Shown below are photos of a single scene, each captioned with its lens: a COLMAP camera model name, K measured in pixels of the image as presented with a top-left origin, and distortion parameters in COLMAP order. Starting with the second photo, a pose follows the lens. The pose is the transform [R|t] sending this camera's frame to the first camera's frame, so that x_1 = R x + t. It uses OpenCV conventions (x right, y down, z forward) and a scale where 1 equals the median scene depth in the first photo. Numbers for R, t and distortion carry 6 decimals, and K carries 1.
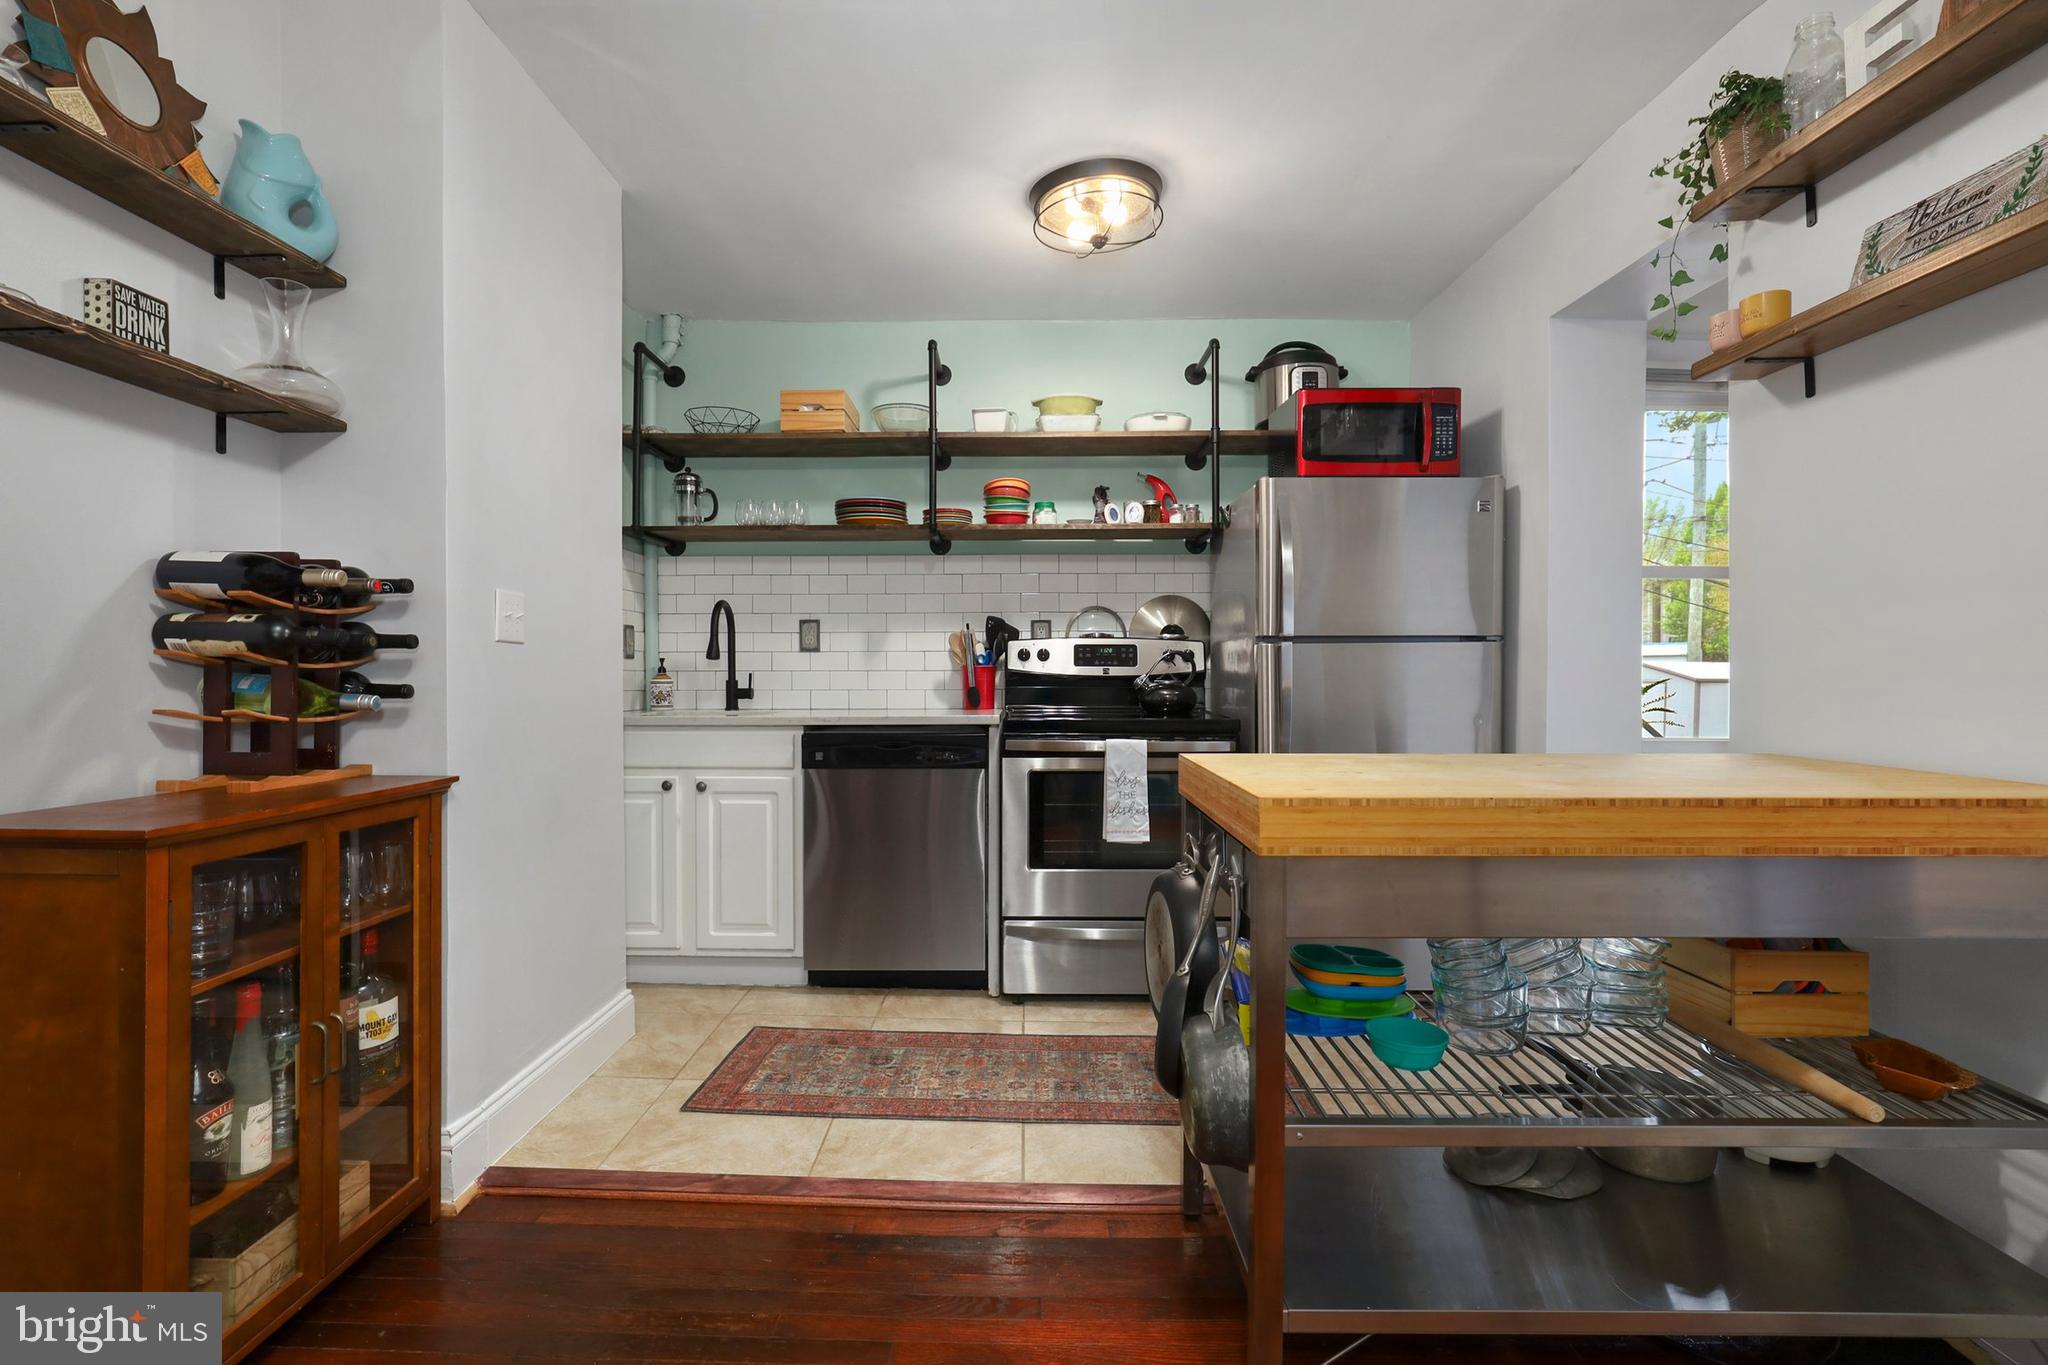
lens RADIAL K [[940.8, 0, 1016.7], [0, 940.8, 683.0], [0, 0, 1]] dist [-0.015486, 0.005744]
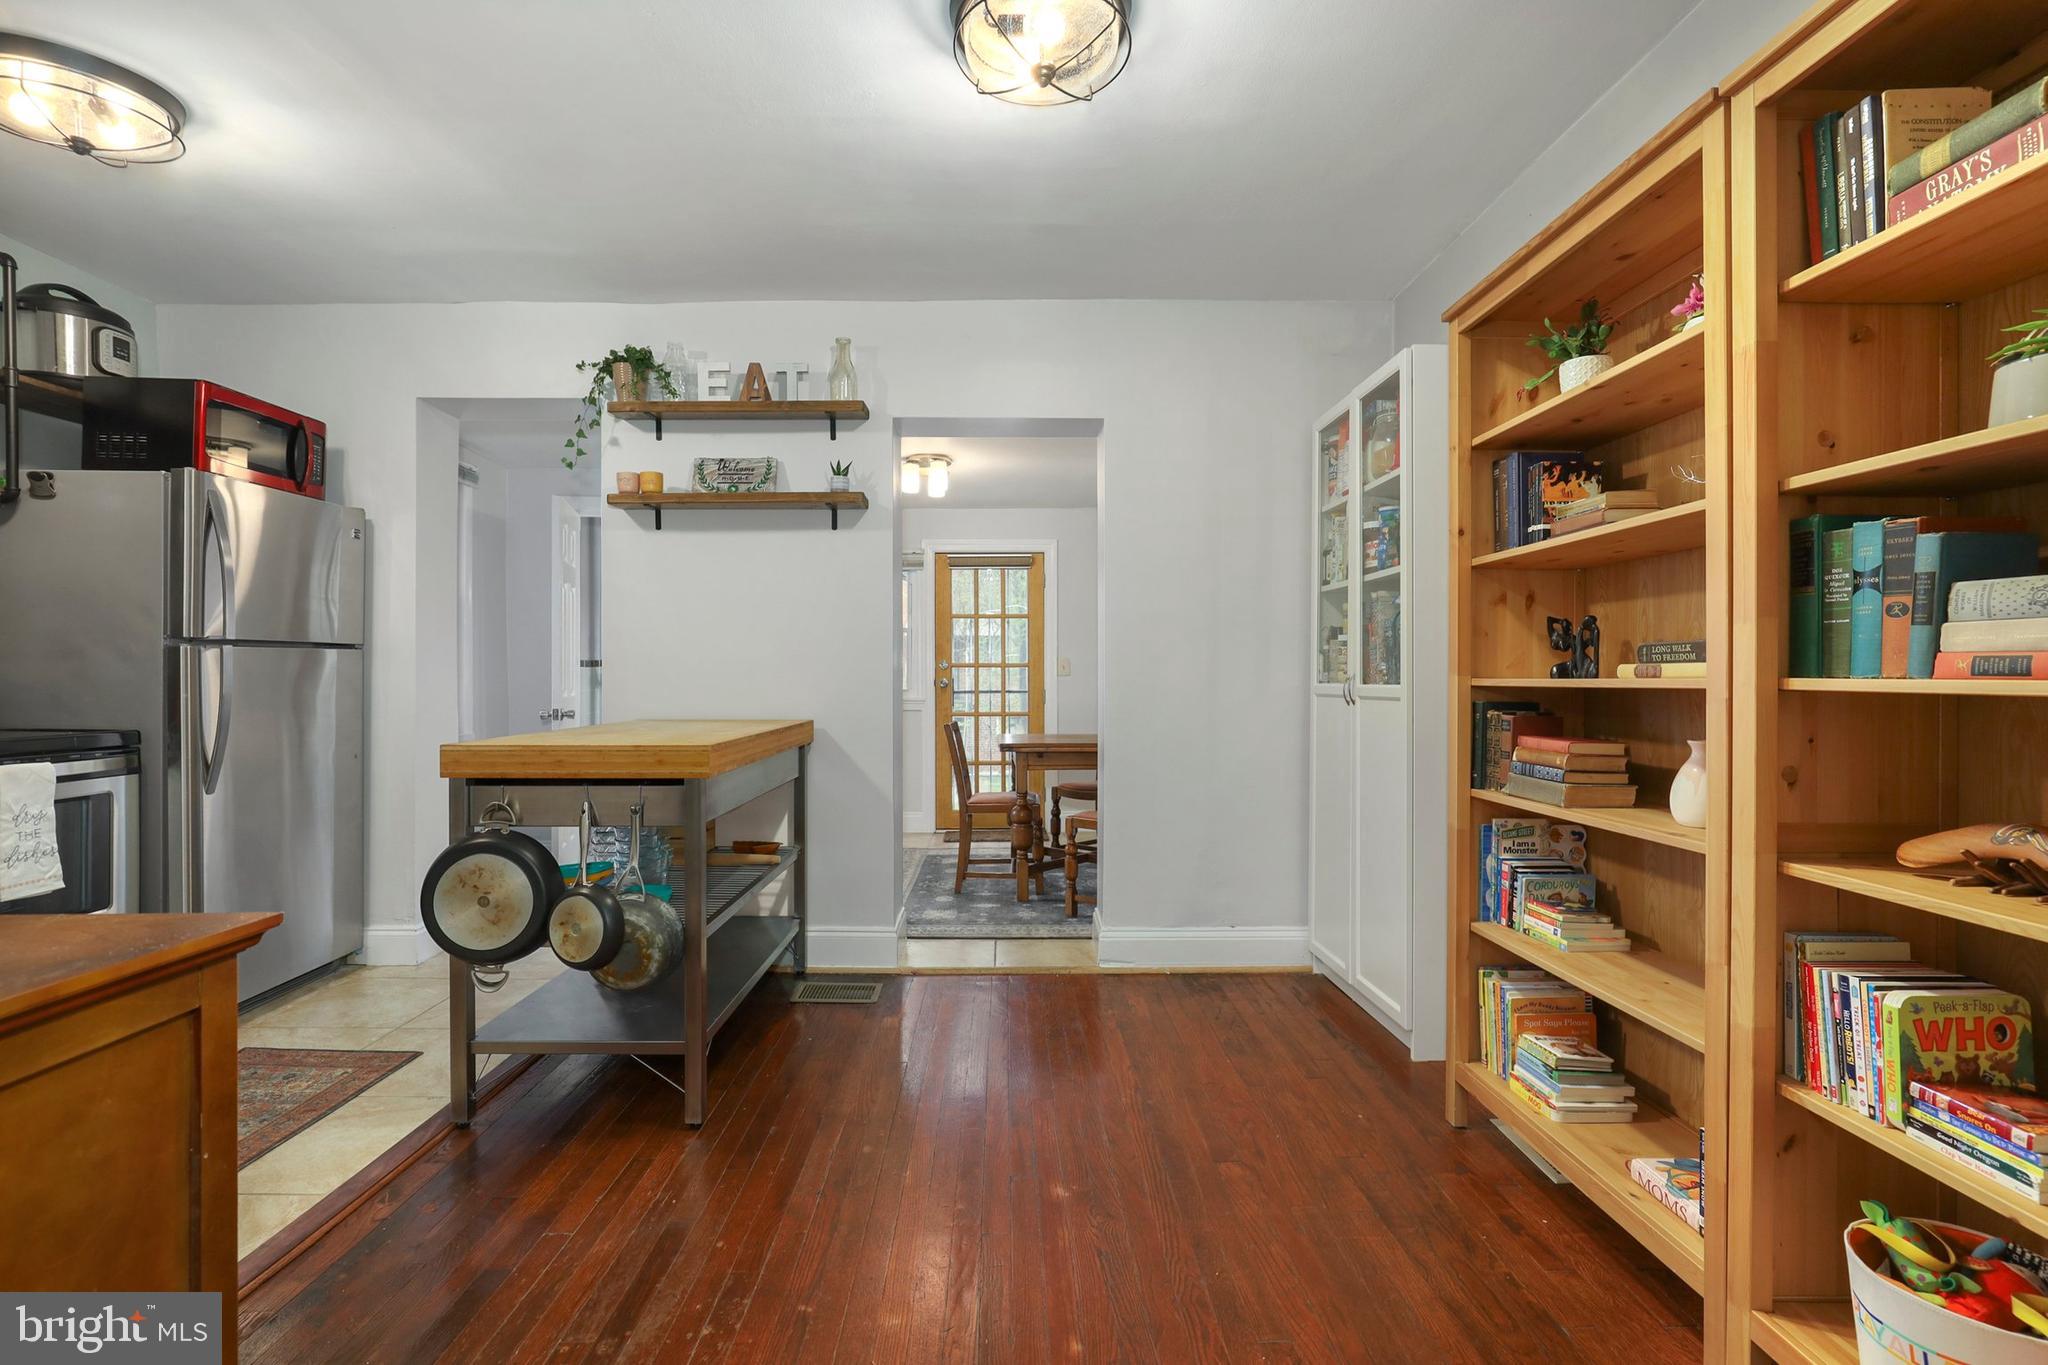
lens RADIAL K [[940.8, 0, 1027.3], [0, 940.8, 666.9], [0, 0, 1]] dist [-0.015486, 0.005744]
pose [[-0.035704, 0.003979, 0.999354, -0.707070], [0.014246, 0.999892, -0.003472, -0.005886], [-0.999261, 0.014113, -0.035757, 0.207552]]
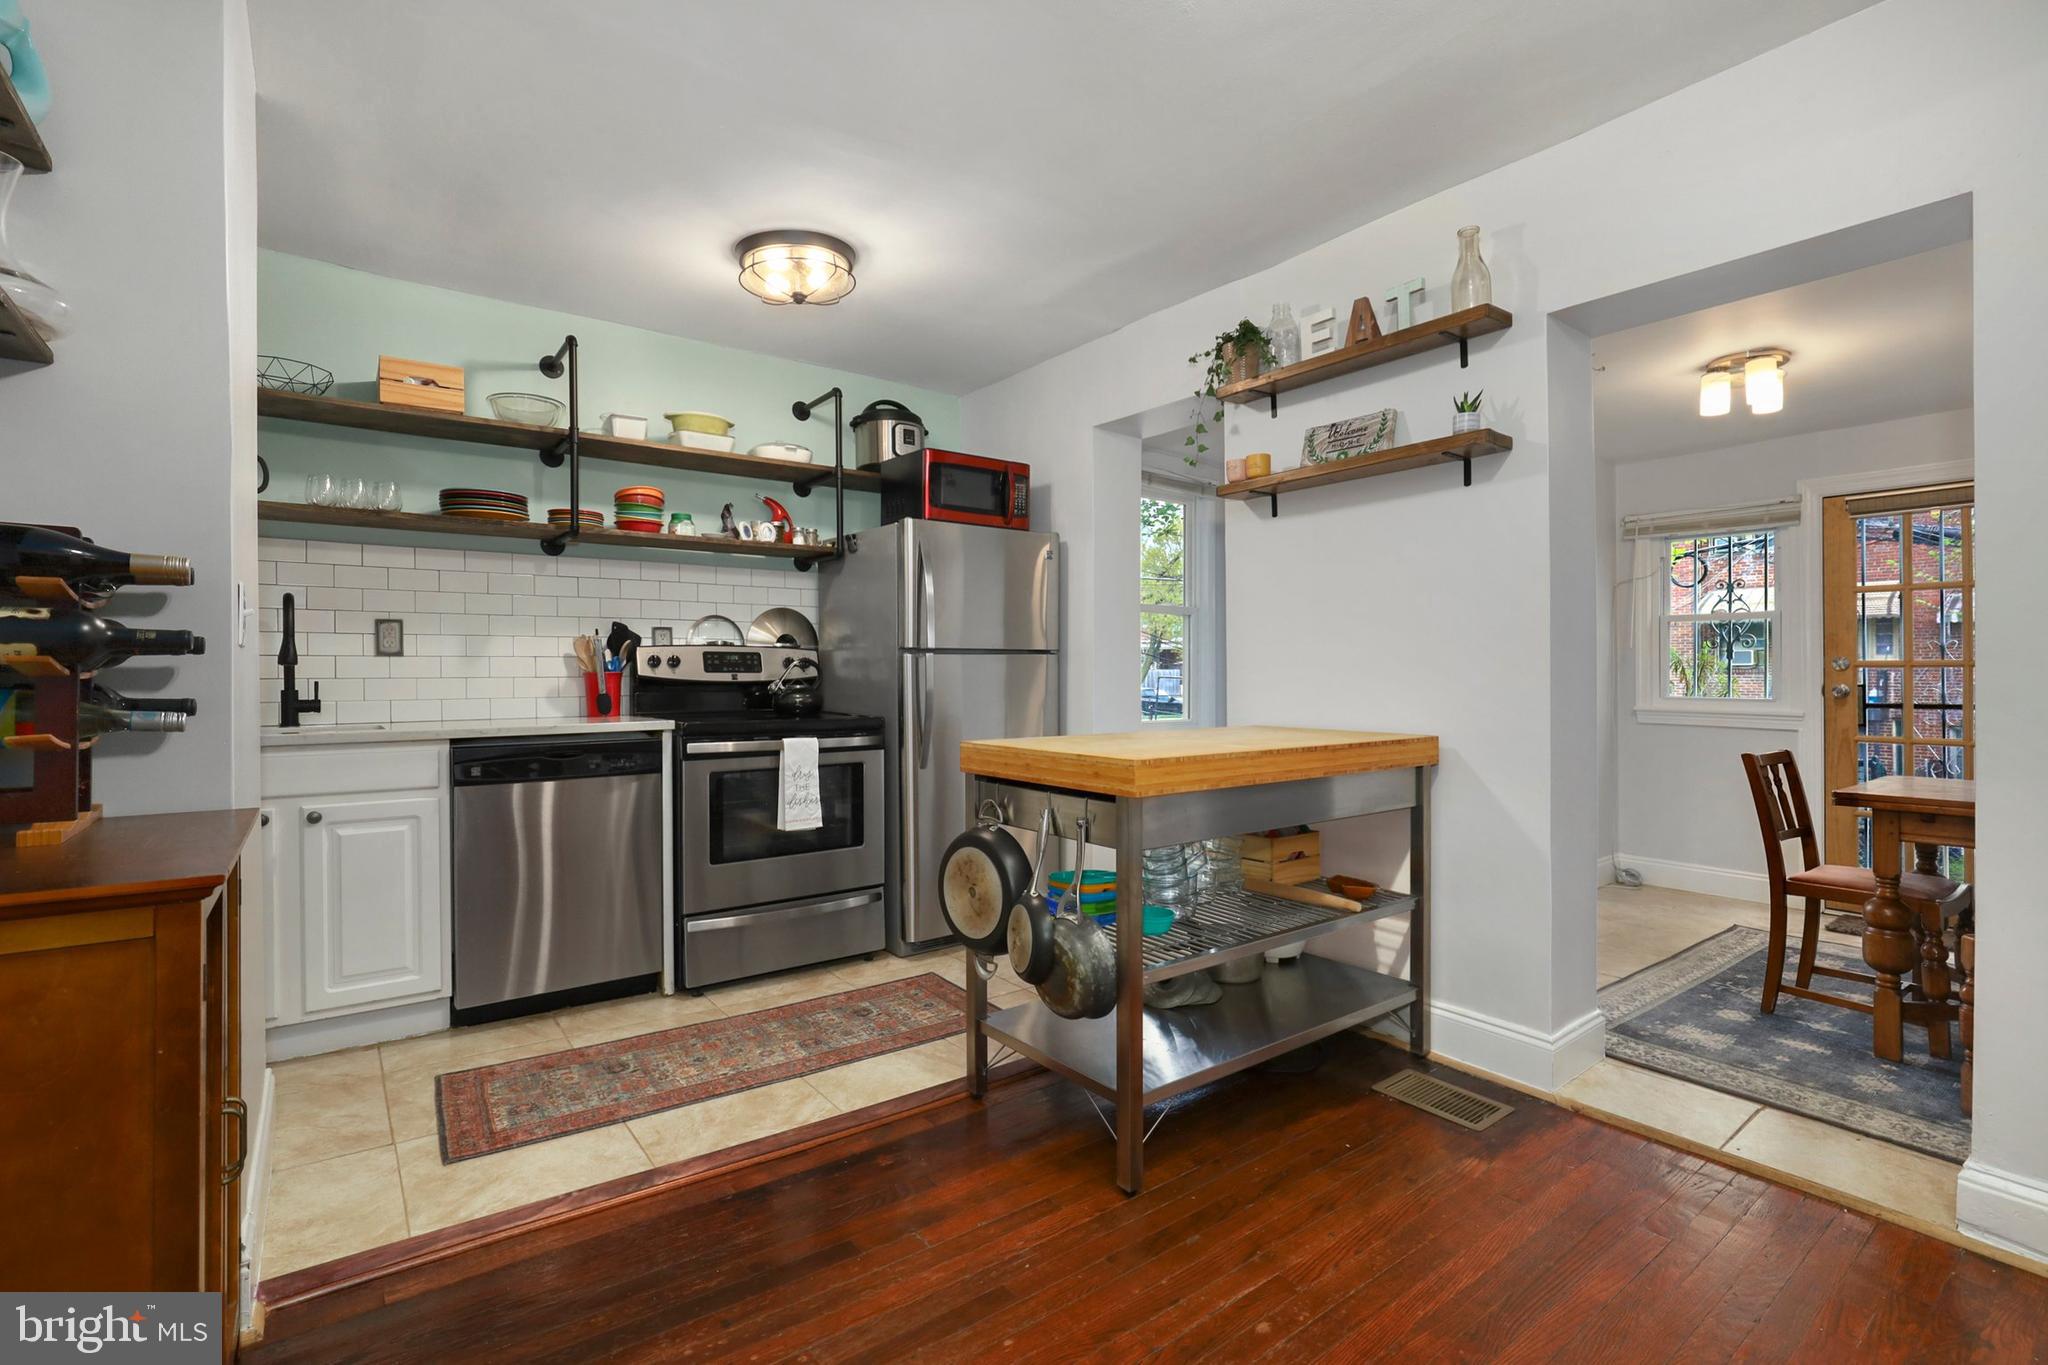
lens RADIAL K [[940.8, 0, 1019.8], [0, 940.8, 675.8], [0, 0, 1]] dist [-0.015486, 0.005744]
pose [[0.788803, -0.003231, 0.614637, -0.380542], [0.010171, 0.999918, -0.007796, -0.003040], [-0.614562, 0.012401, 0.788771, -0.049043]]
